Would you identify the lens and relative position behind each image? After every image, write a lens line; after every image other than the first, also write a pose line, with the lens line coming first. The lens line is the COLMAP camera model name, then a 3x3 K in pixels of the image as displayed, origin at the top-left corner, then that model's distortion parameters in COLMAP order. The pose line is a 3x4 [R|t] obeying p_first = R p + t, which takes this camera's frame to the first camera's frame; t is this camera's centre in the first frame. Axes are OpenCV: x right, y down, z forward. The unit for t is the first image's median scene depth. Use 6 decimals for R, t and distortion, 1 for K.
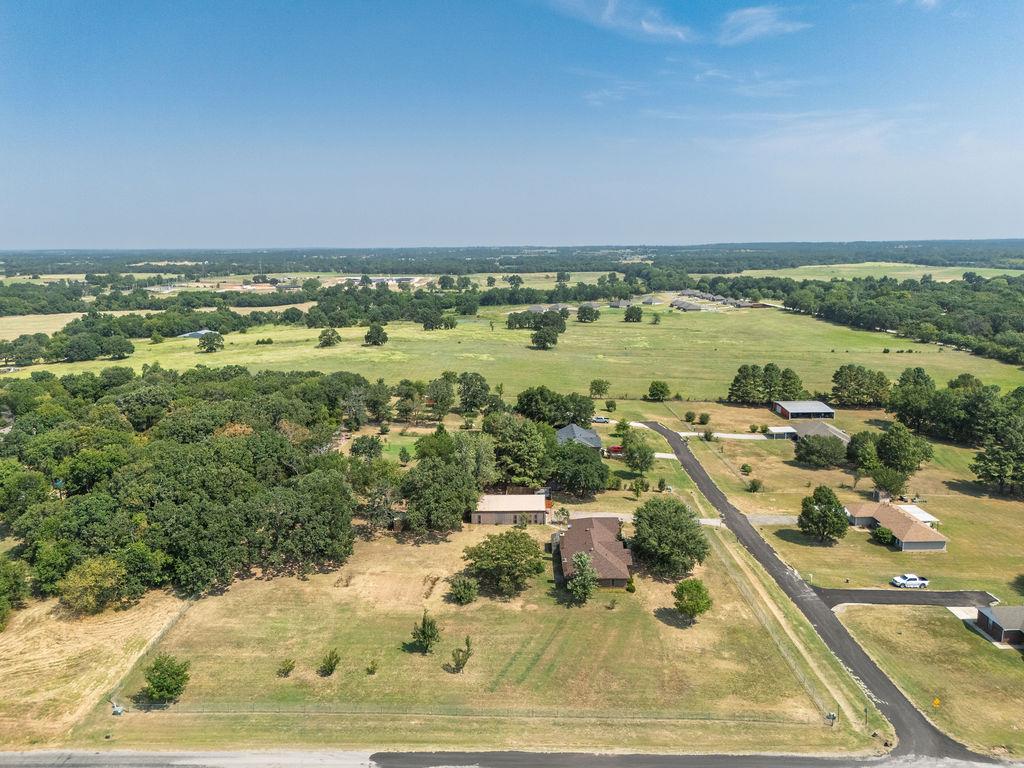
lens RADIAL K [[754.6, 0, 512.0], [0, 754.6, 384.0], [0, 0, 1]] dist [0.086194, -0.086039]
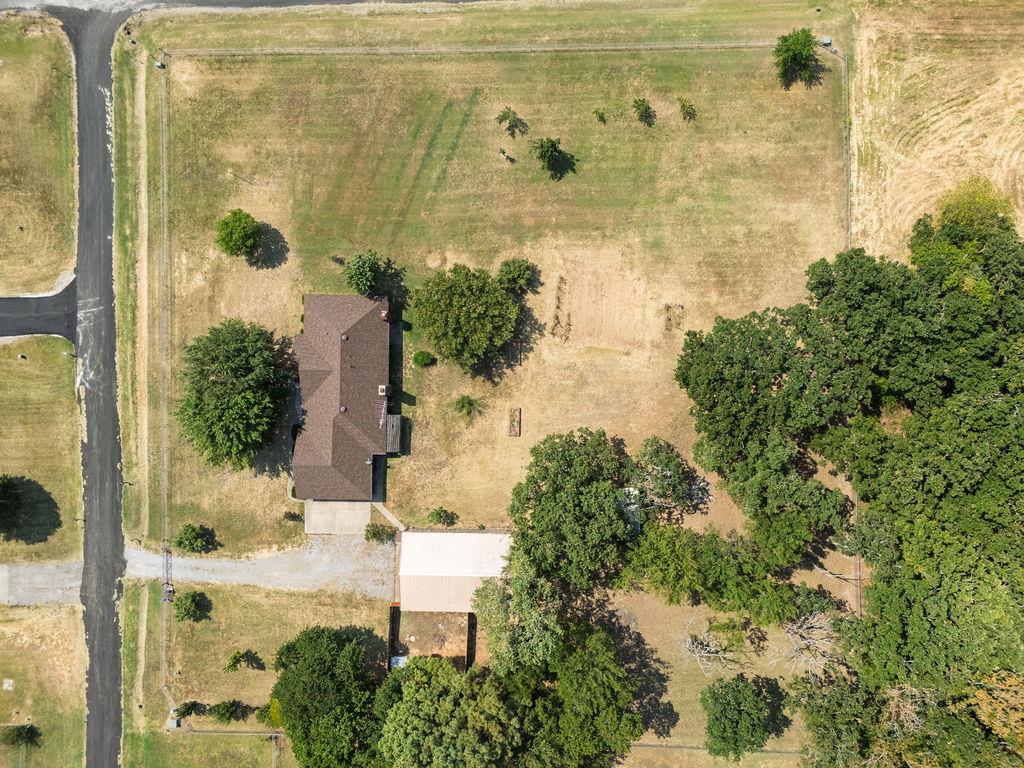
lens RADIAL K [[754.6, 0, 512.0], [0, 754.6, 384.0], [0, 0, 1]] dist [0.086194, -0.086039]
pose [[-0.999783, 0.006236, 0.019869, -0.068656], [0.018517, -0.170281, 0.985221, -0.501738], [0.009527, 0.985376, 0.170129, 0.907239]]
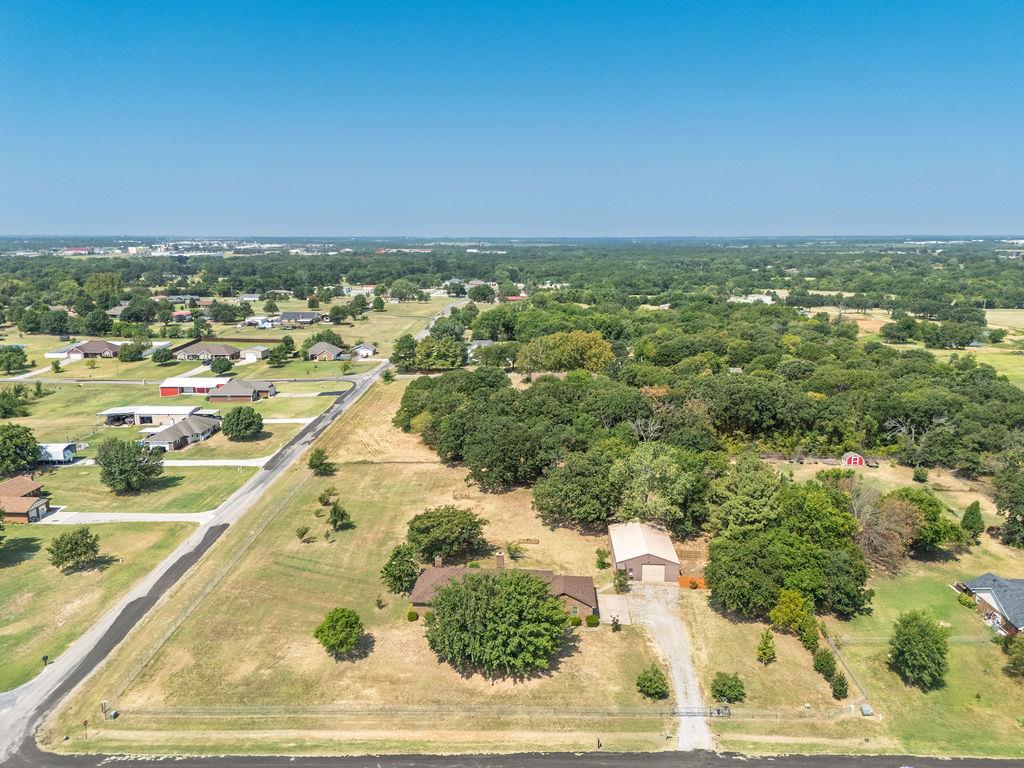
lens RADIAL K [[759.3, 0, 514.8], [0, 759.3, 358.1], [0, 0, 1]] dist [0.029996, -0.008810]
pose [[-0.021407, 0.169402, -0.985315, 0.901140], [-0.179299, 0.968911, 0.170477, -0.169270], [0.983562, 0.180316, 0.009632, 1.001394]]
